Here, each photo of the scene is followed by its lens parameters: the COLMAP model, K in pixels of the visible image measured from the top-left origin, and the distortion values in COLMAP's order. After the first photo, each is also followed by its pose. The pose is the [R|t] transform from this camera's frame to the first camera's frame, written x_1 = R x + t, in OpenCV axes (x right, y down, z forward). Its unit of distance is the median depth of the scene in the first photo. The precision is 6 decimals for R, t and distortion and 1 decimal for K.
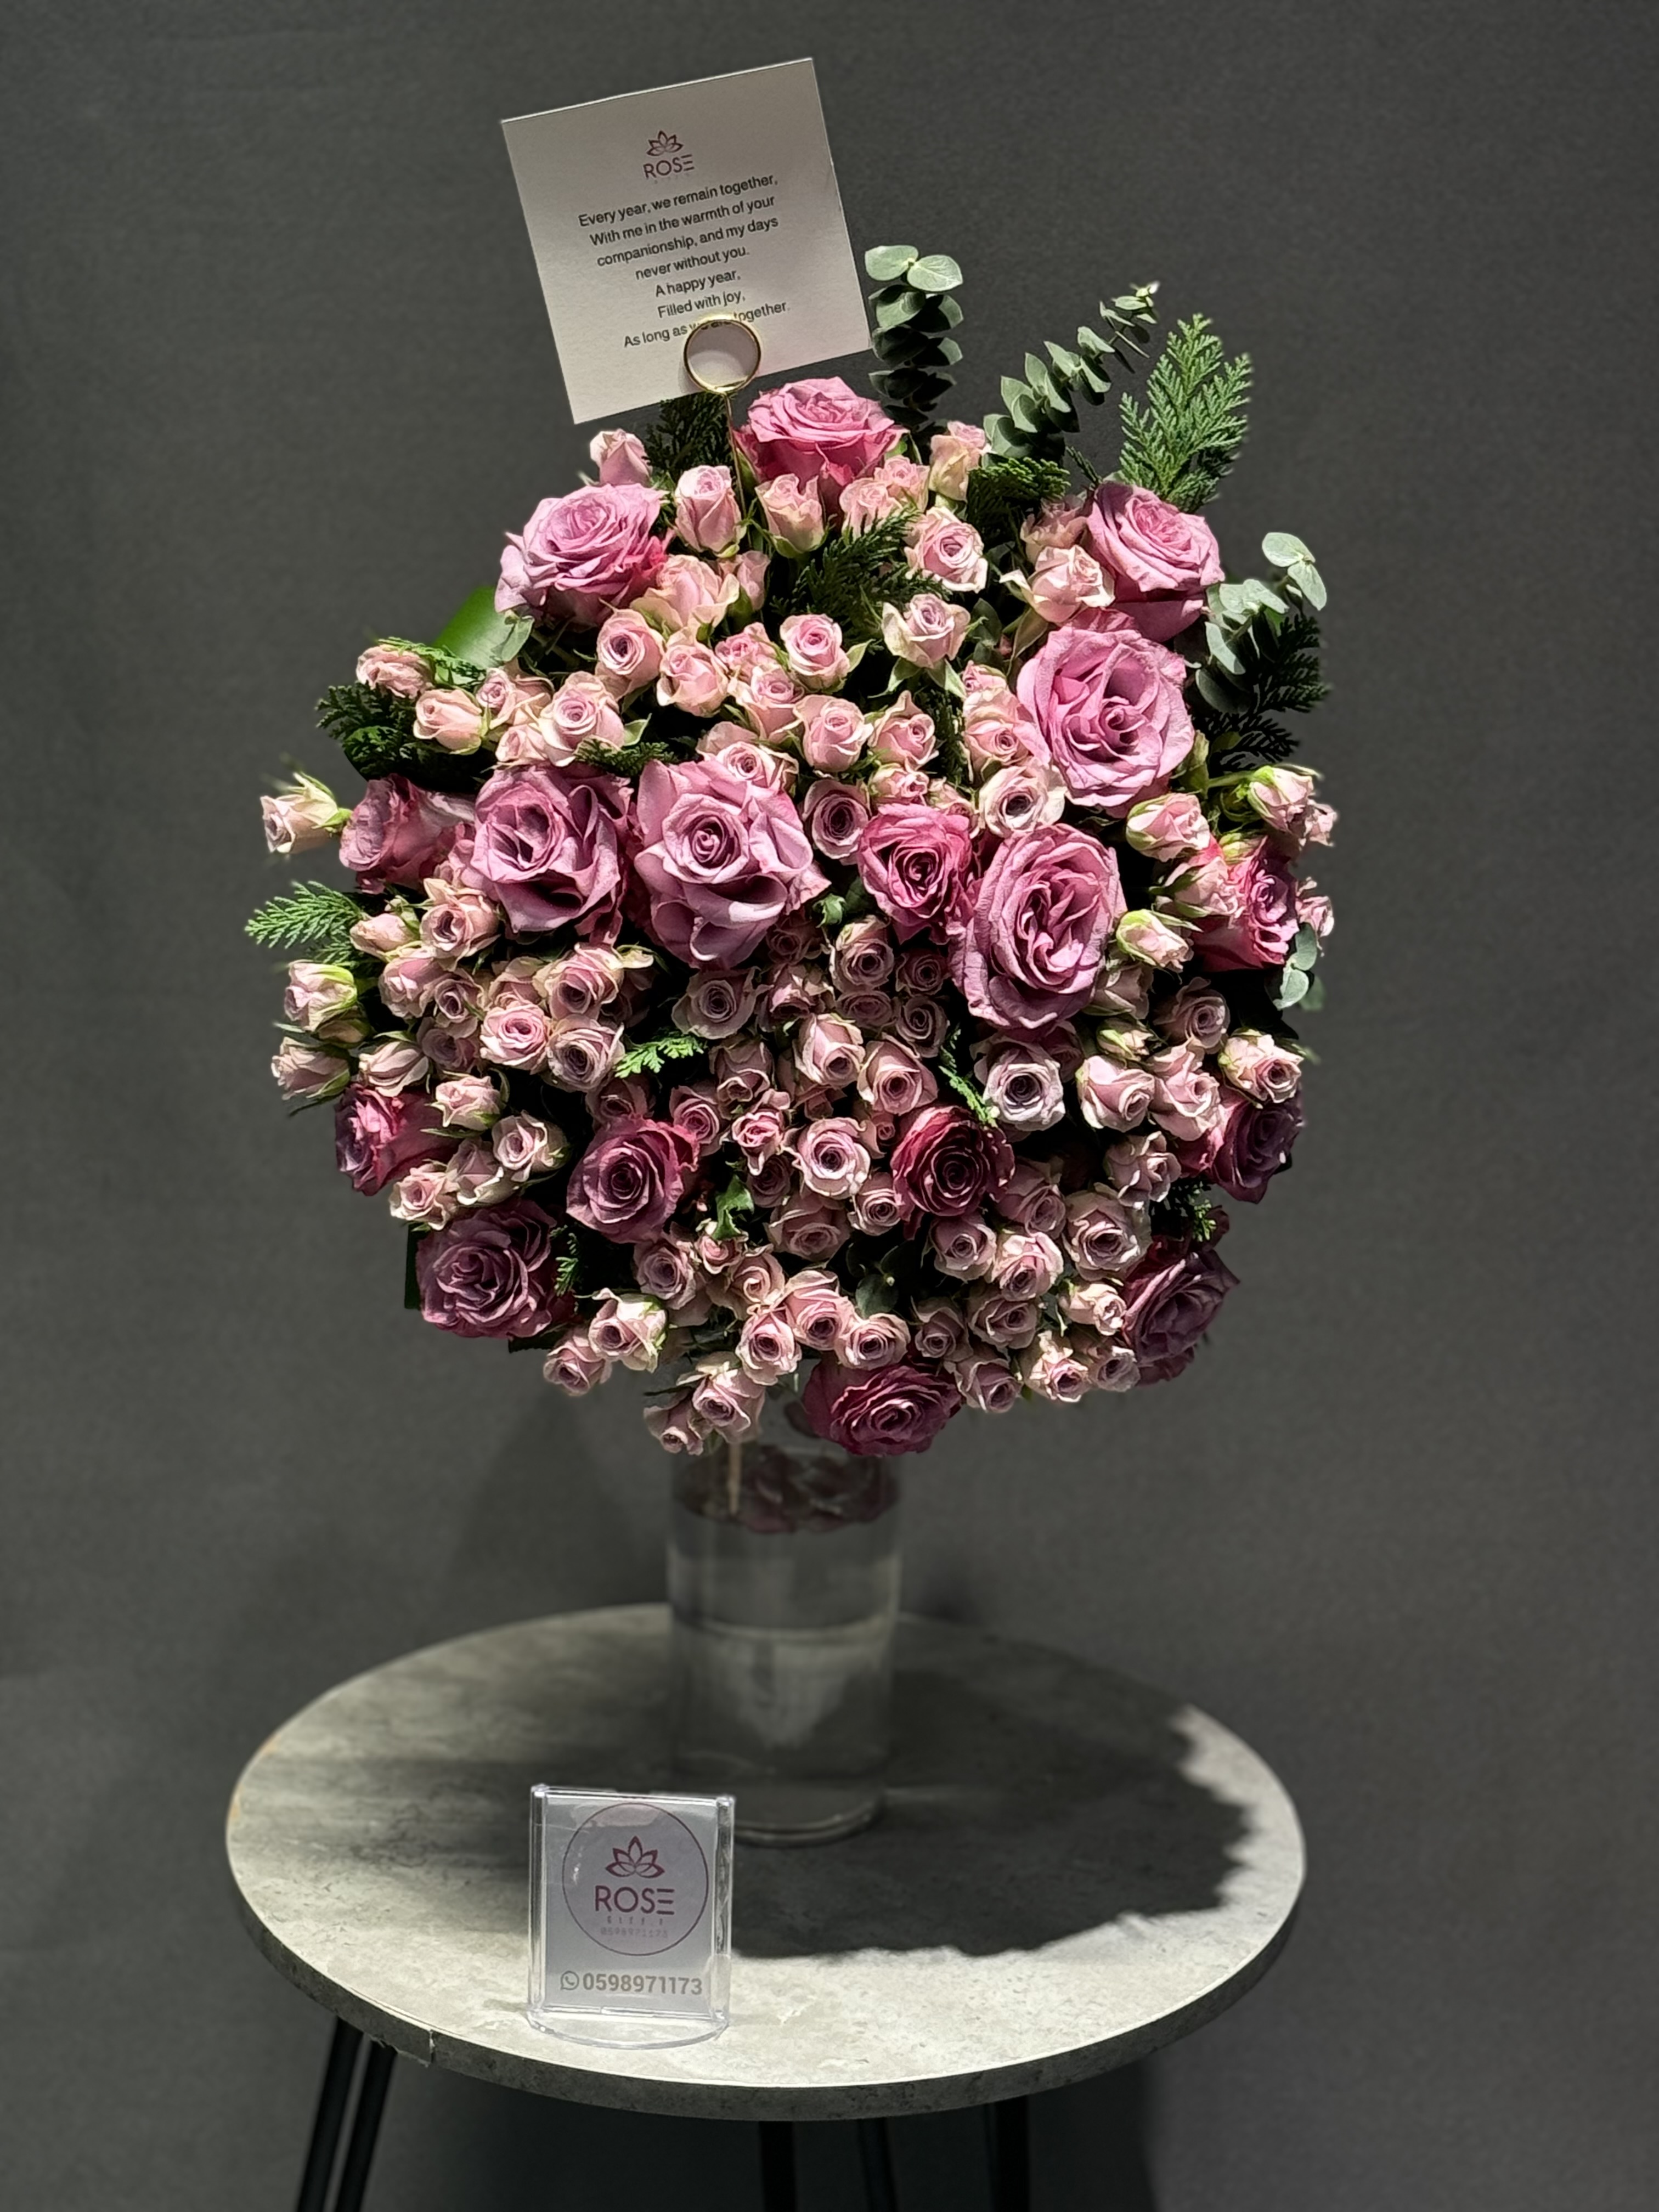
lens RADIAL K [[4736.4, 0, 836.2], [0, 4736.4, 1107.9], [0, 0, 1]] dist [0.163668, 0.000000]
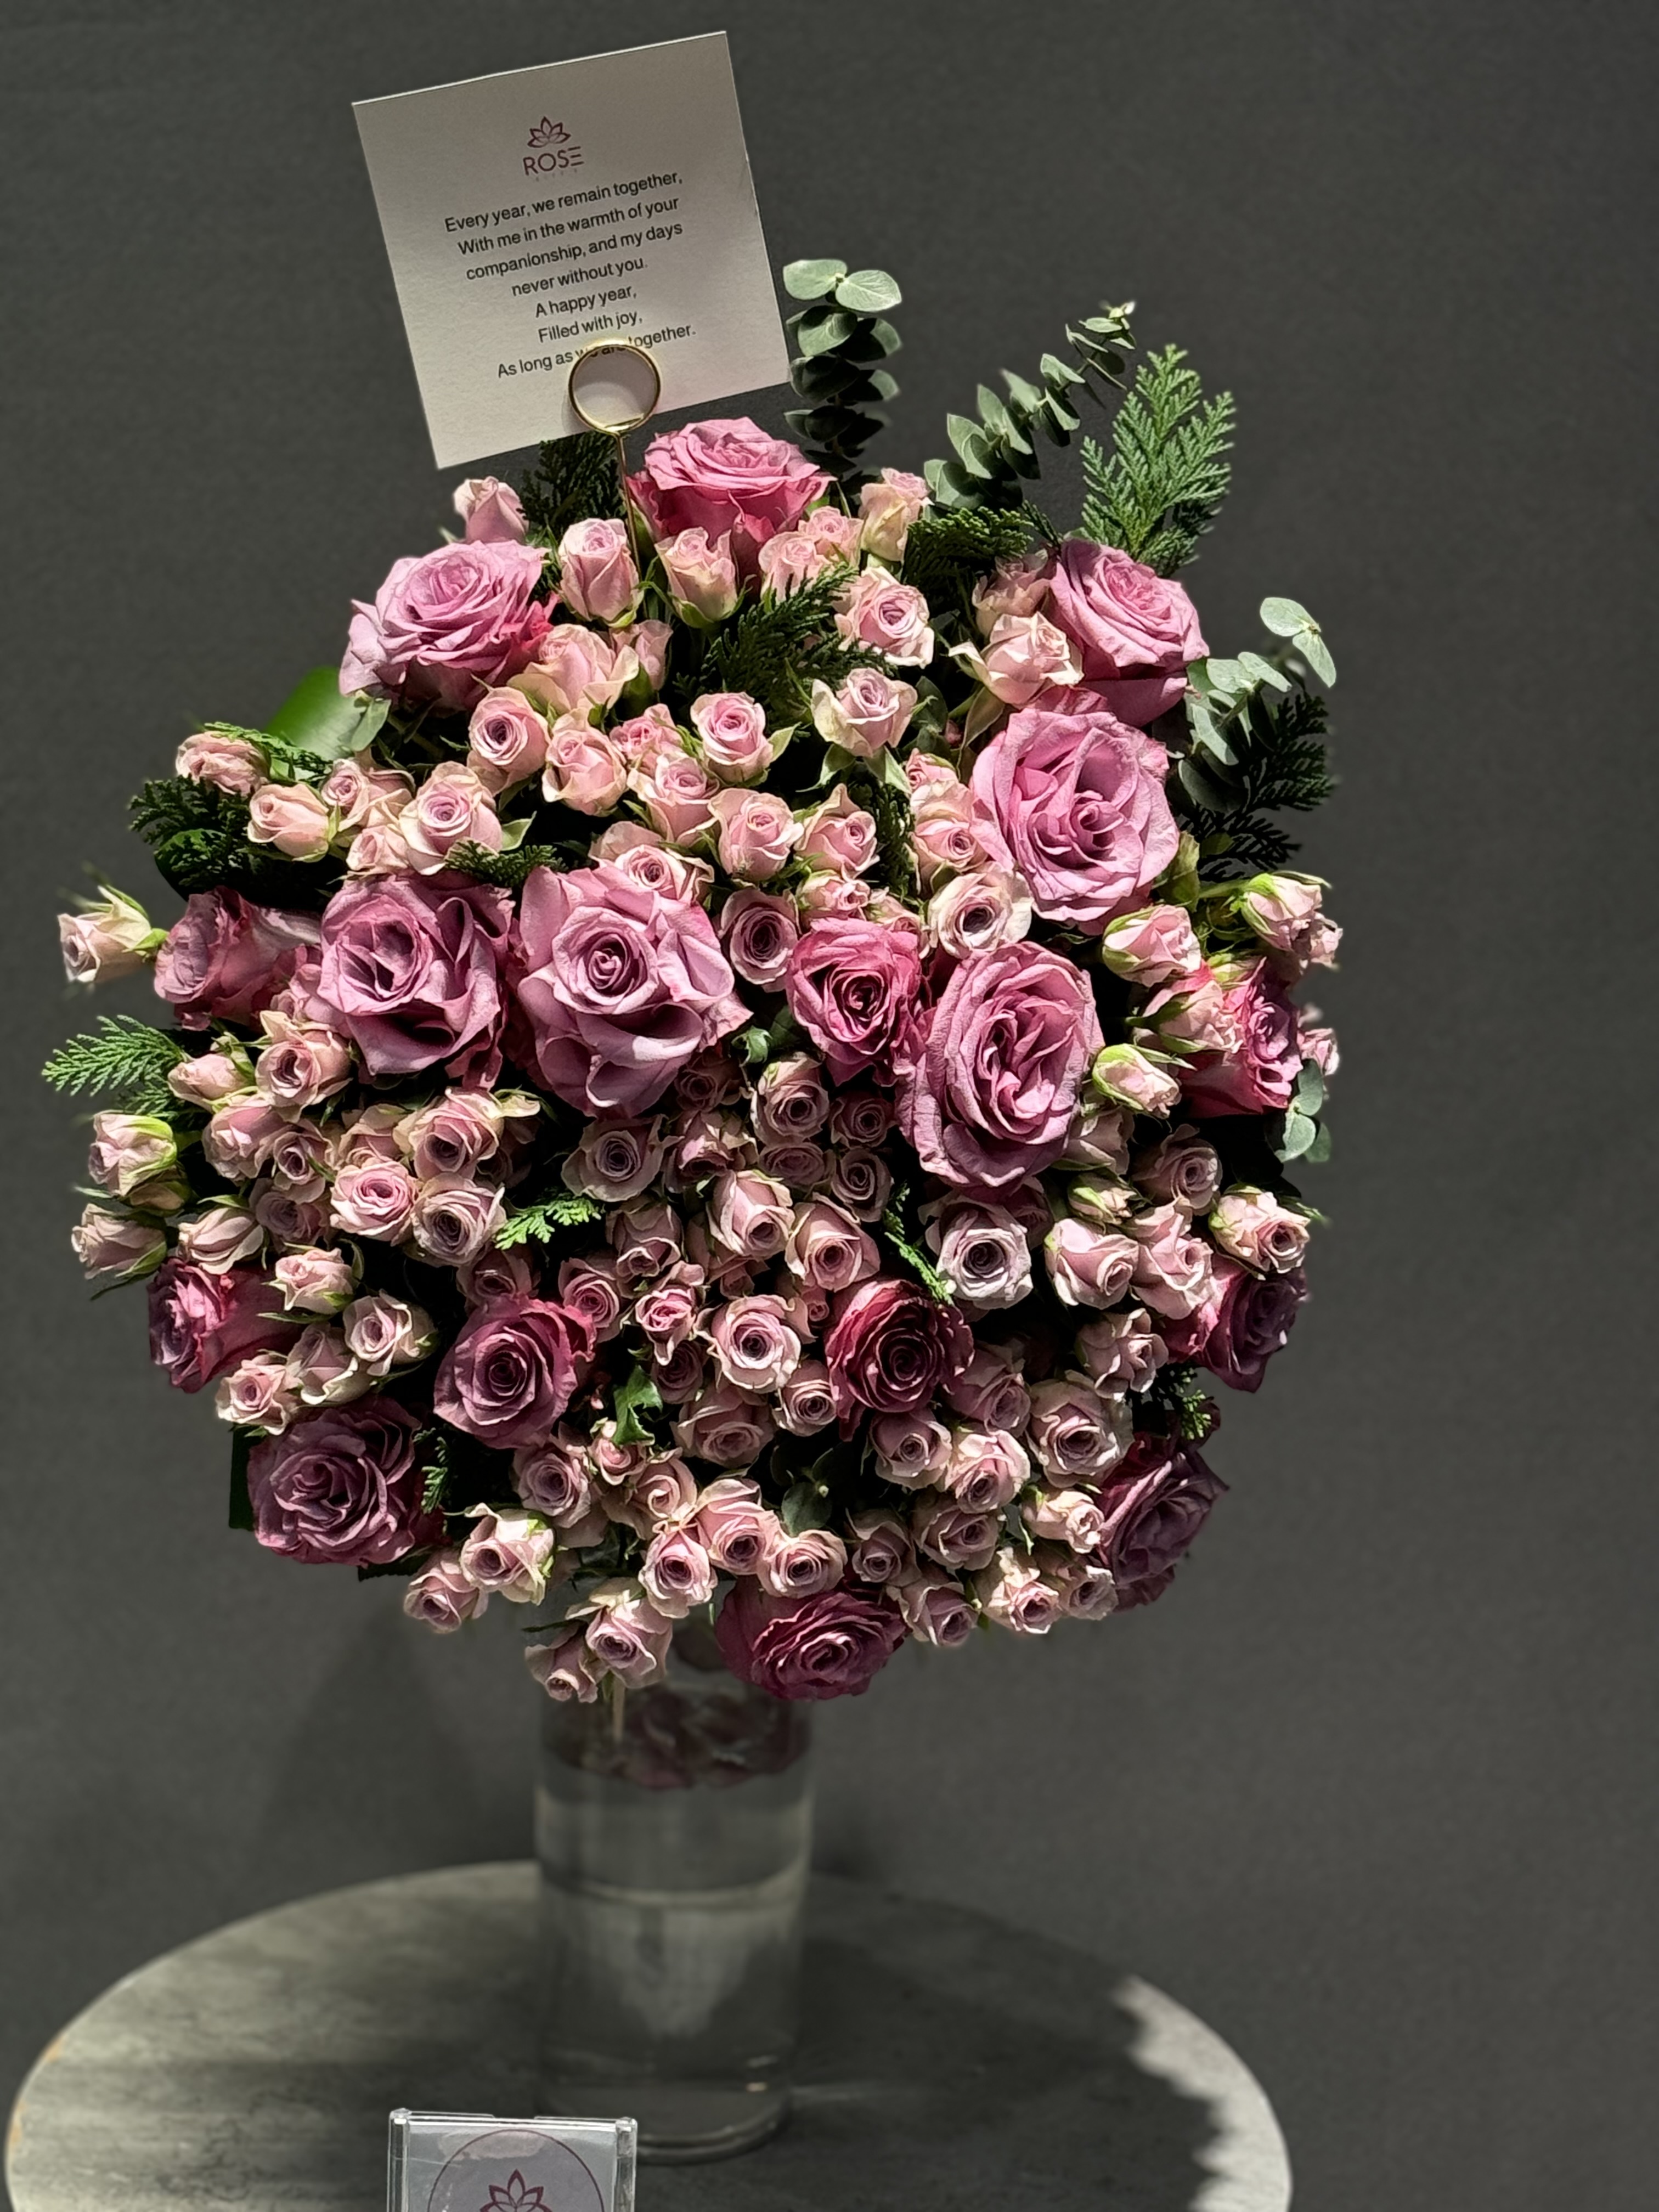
lens RADIAL K [[4736.4, 0, 821.5], [0, 4736.4, 1101.5], [0, 0, 1]] dist [0.163668, 0.000000]
pose [[0.998232, -0.005726, 0.059166, -0.037972], [0.007856, 0.999327, -0.035830, -0.002011], [-0.058921, 0.036231, 0.997605, 0.165691]]
